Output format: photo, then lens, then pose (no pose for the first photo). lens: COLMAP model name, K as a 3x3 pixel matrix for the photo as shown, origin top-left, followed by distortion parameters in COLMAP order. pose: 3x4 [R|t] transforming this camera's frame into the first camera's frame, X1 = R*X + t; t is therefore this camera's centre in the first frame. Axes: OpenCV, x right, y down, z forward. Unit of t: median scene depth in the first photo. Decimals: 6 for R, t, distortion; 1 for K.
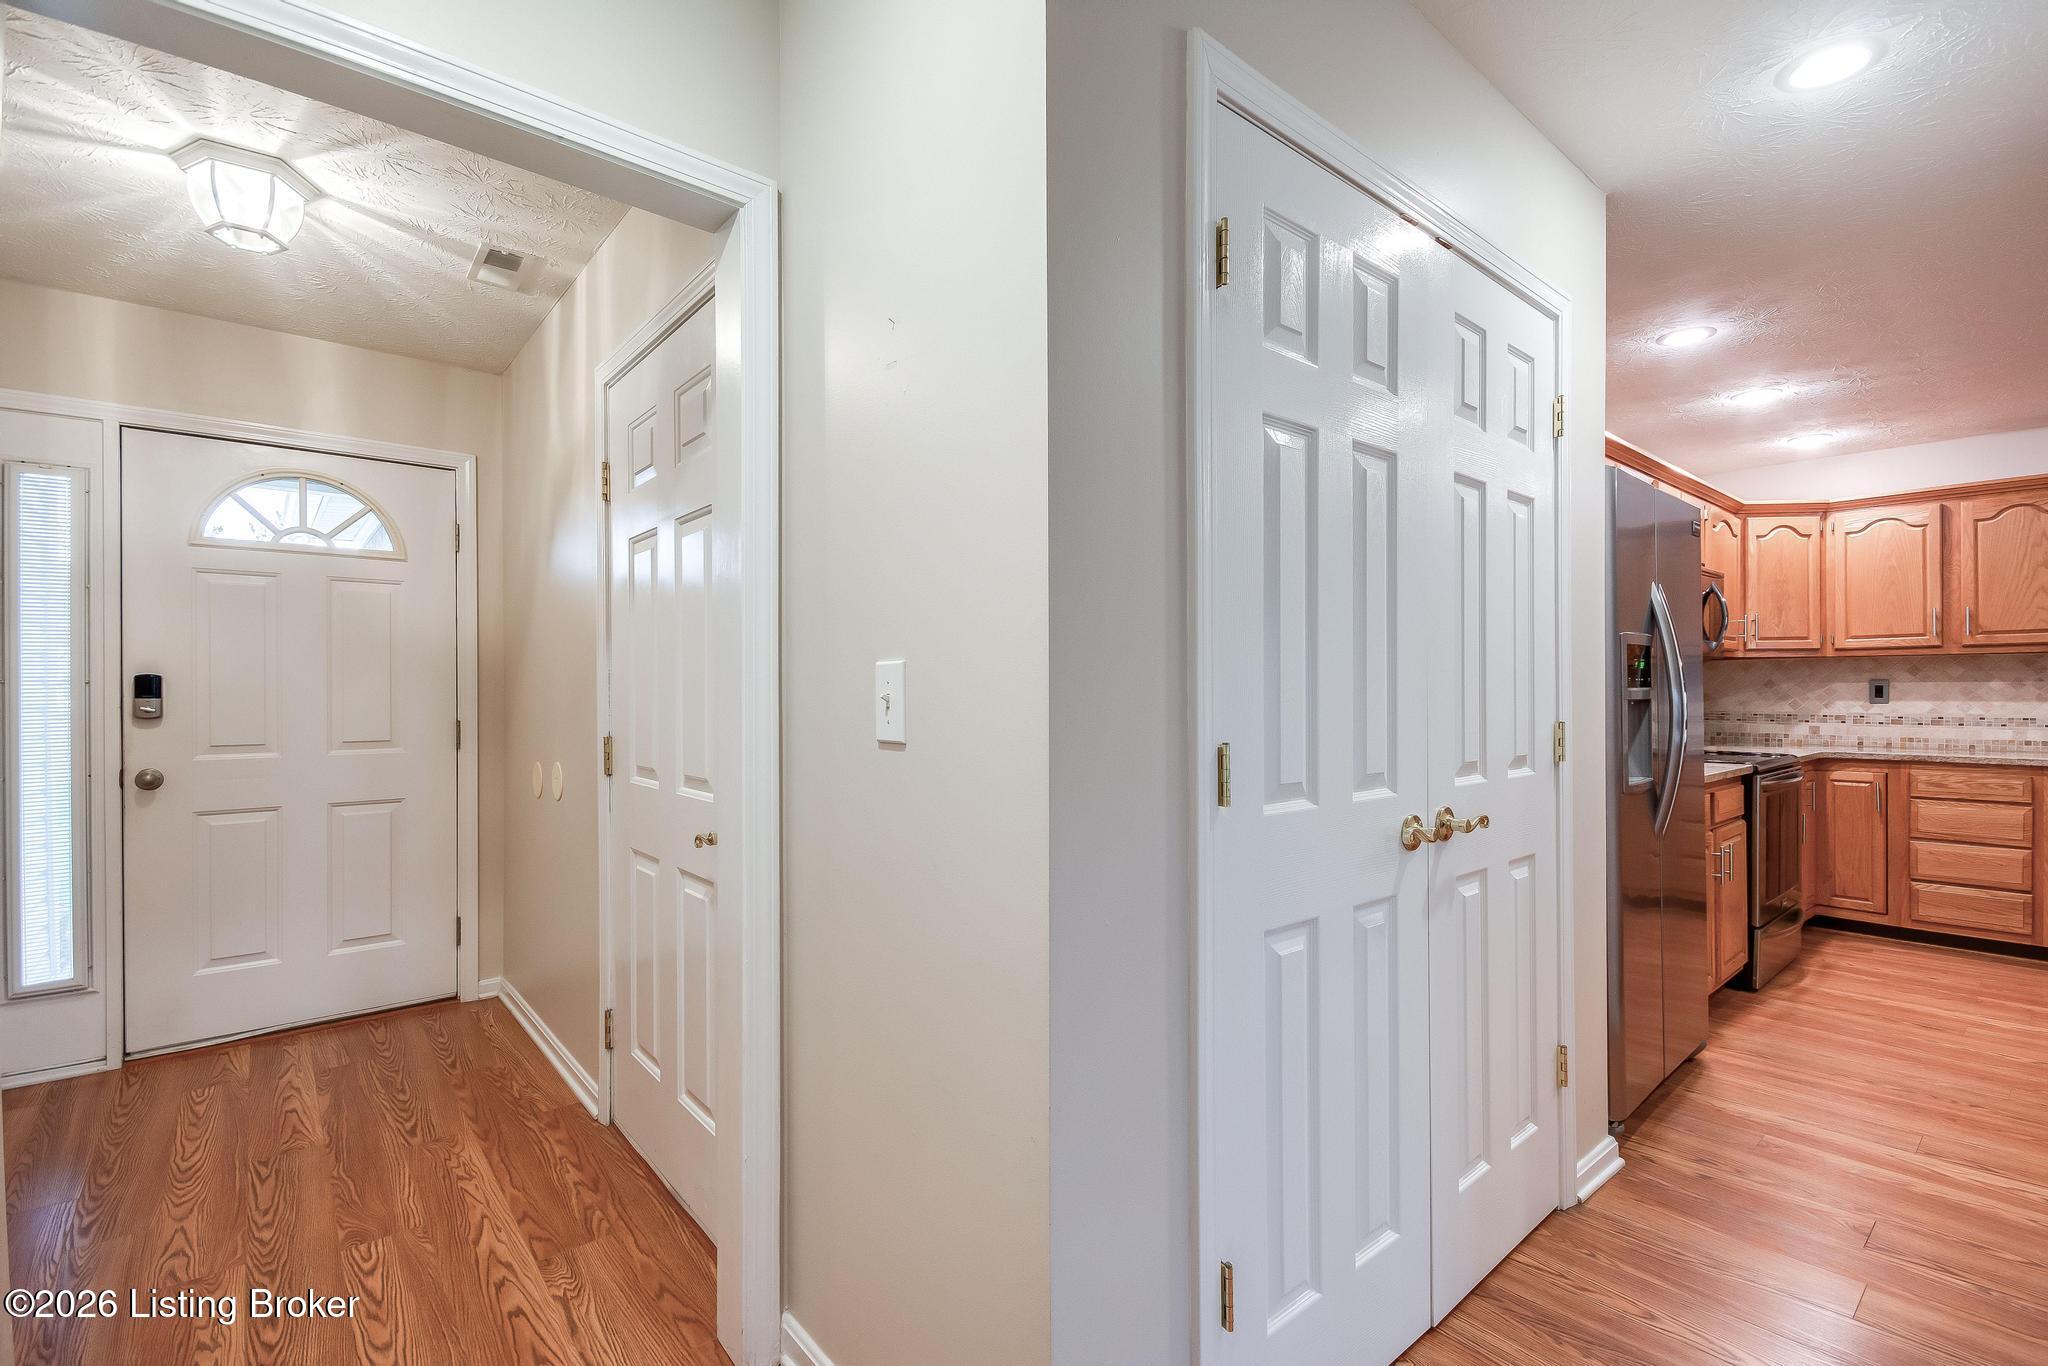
lens RADIAL K [[891.2, 0, 1030.2], [0, 891.2, 692.8], [0, 0, 1]] dist [0.035446, -0.021518]
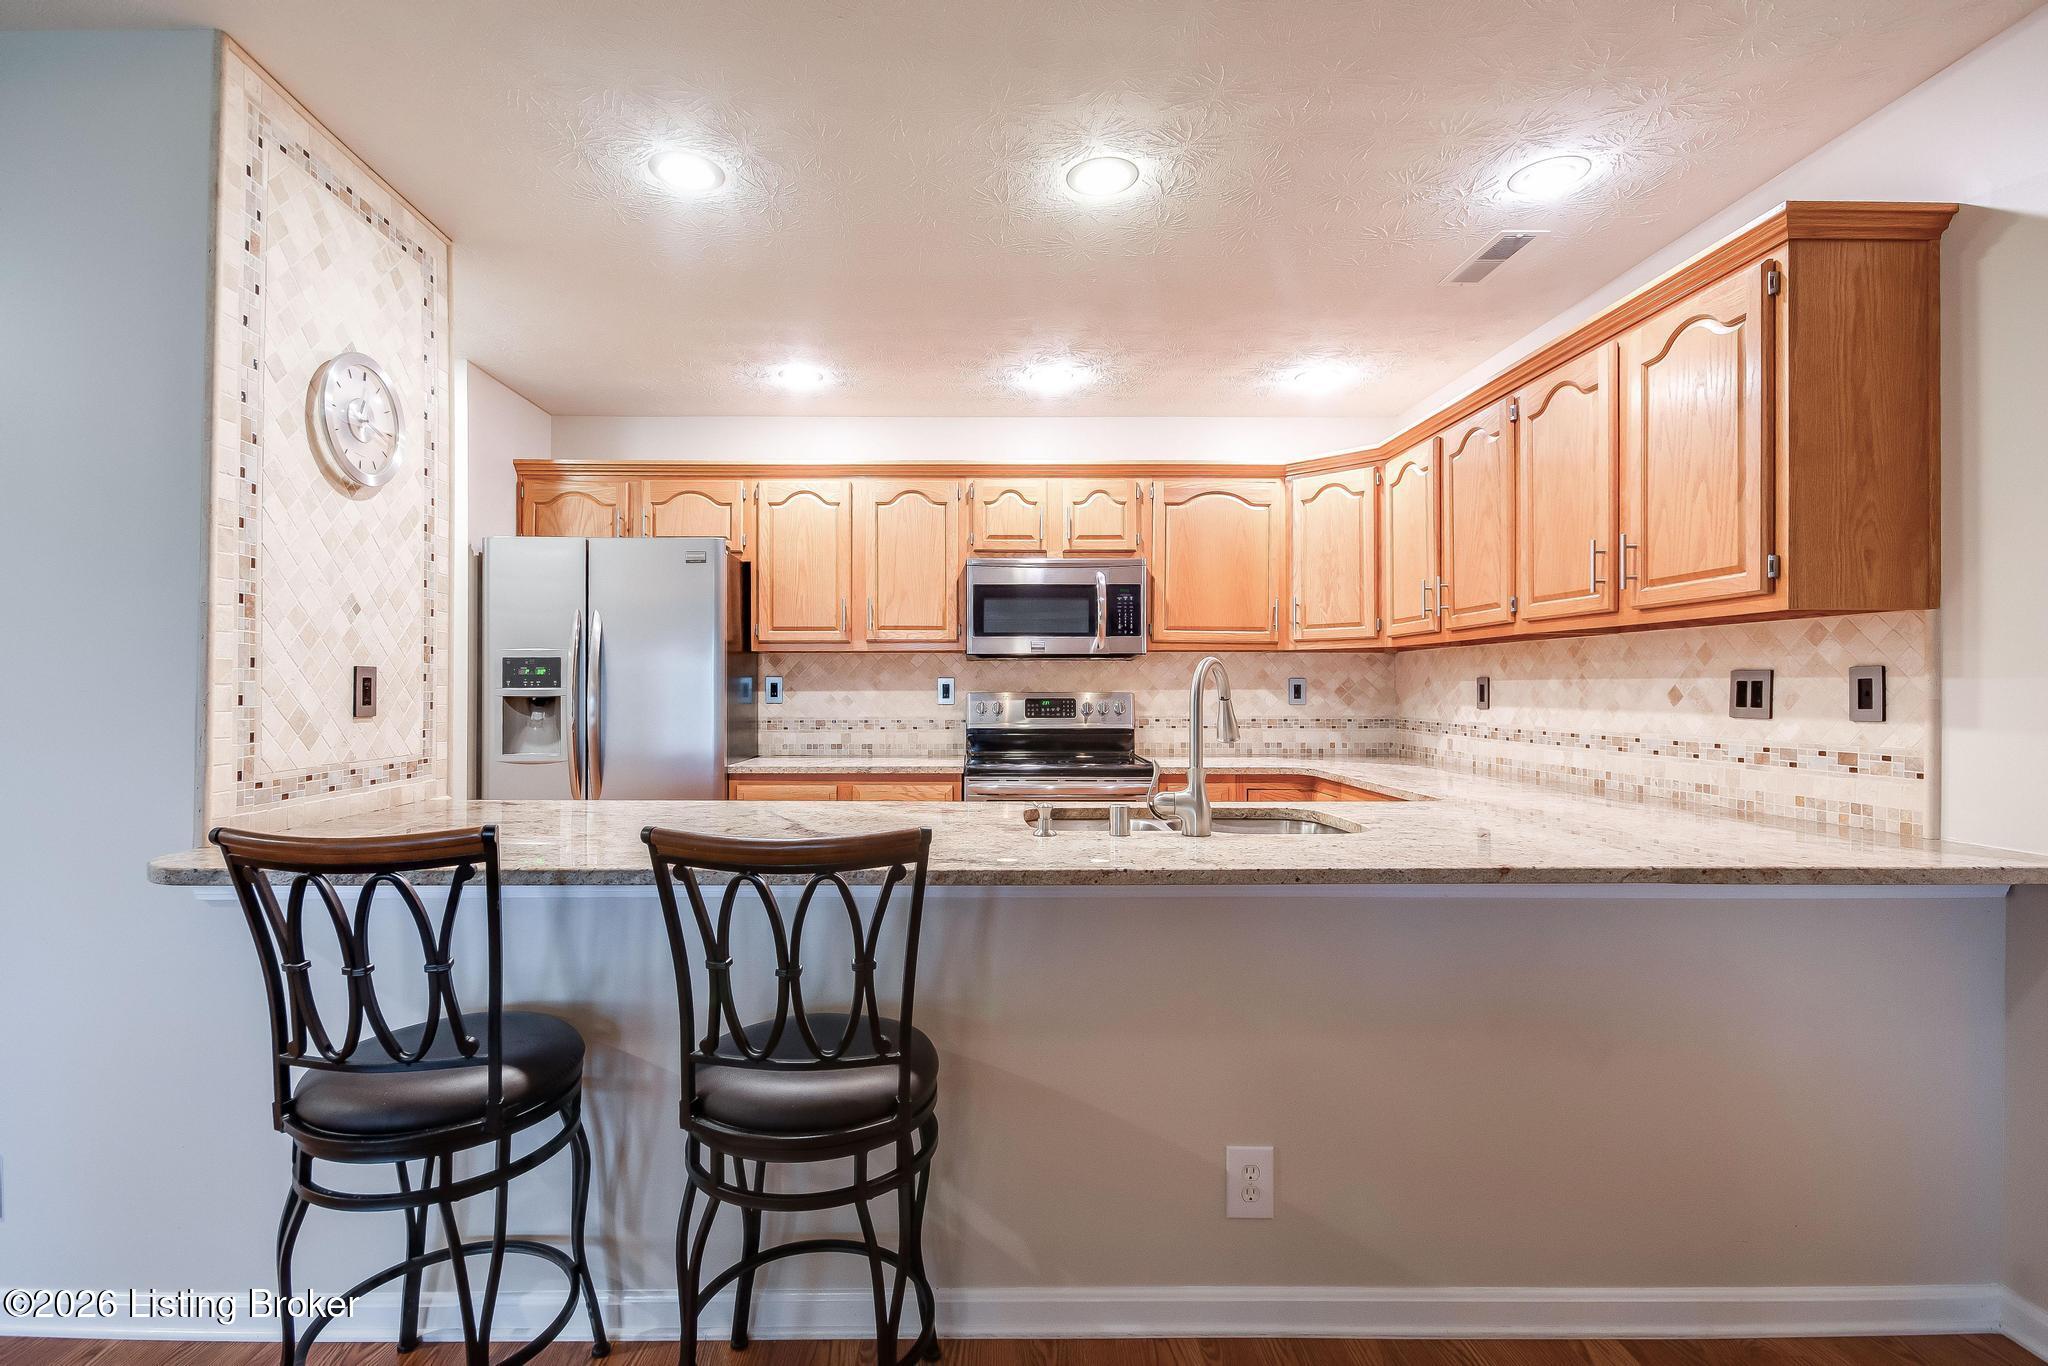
lens RADIAL K [[954.7, 0, 1024.0], [0, 954.7, 683.0], [0, 0, 1]] dist [-0.002777, -0.000108]
pose [[0.780395, -0.000860, -0.625286, 1.235666], [-0.003220, 0.999980, -0.005394, -0.004444], [0.625279, 0.006223, 0.780377, 0.186175]]
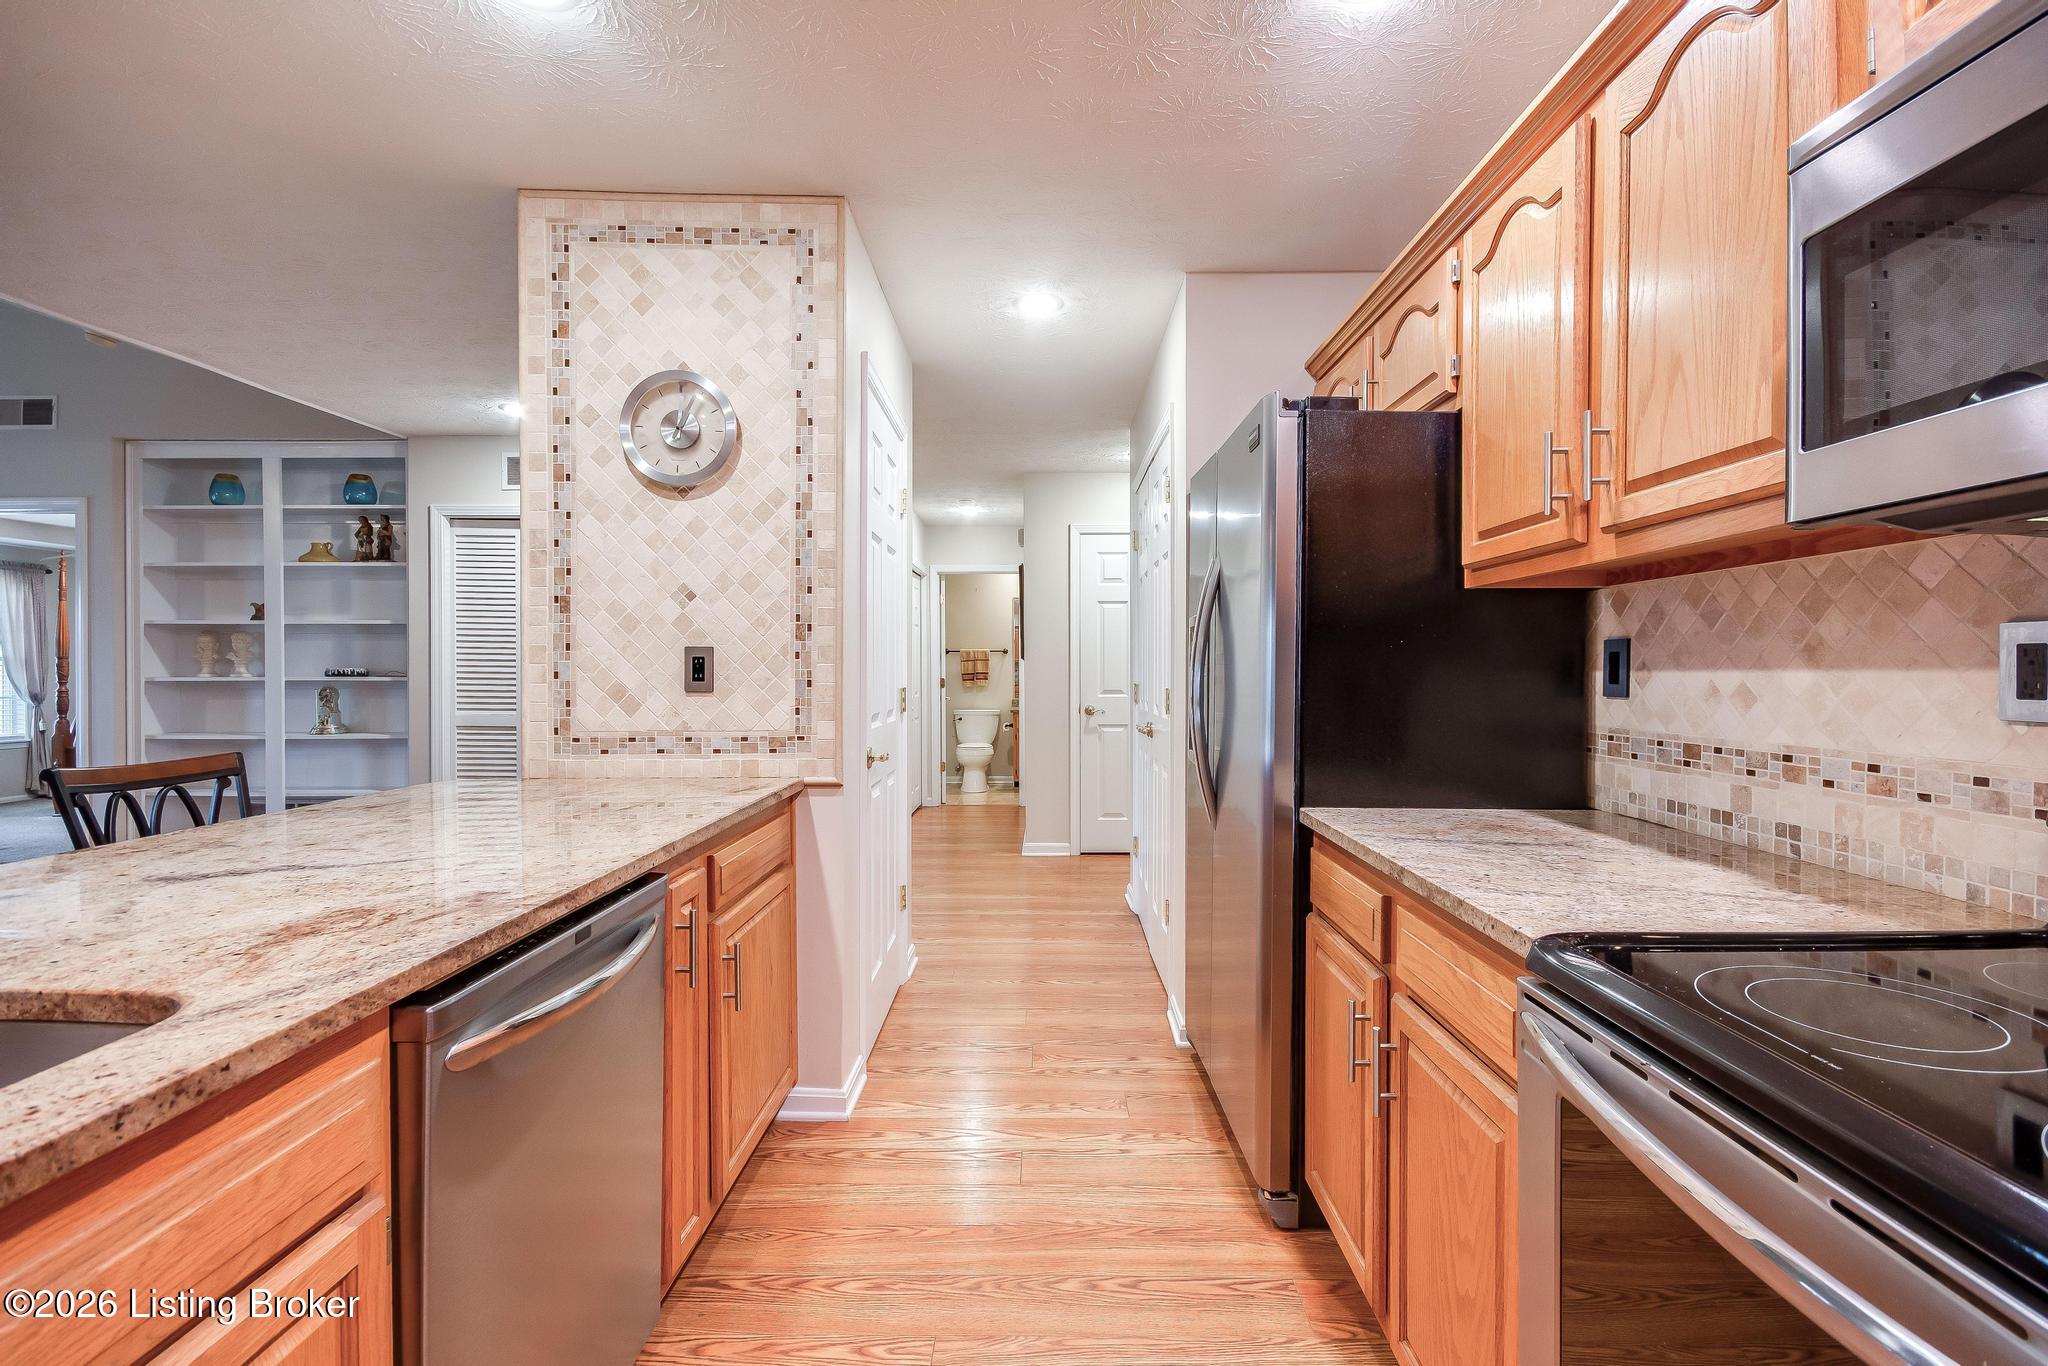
lens RADIAL K [[891.3, 0, 1019.6], [0, 891.3, 679.0], [0, 0, 1]] dist [0.002178, -0.004847]
pose [[-0.665133, 0.010683, -0.746648, 0.907960], [0.000938, 0.999909, 0.013470, -0.002484], [0.746724, 0.008259, -0.665083, 0.871856]]
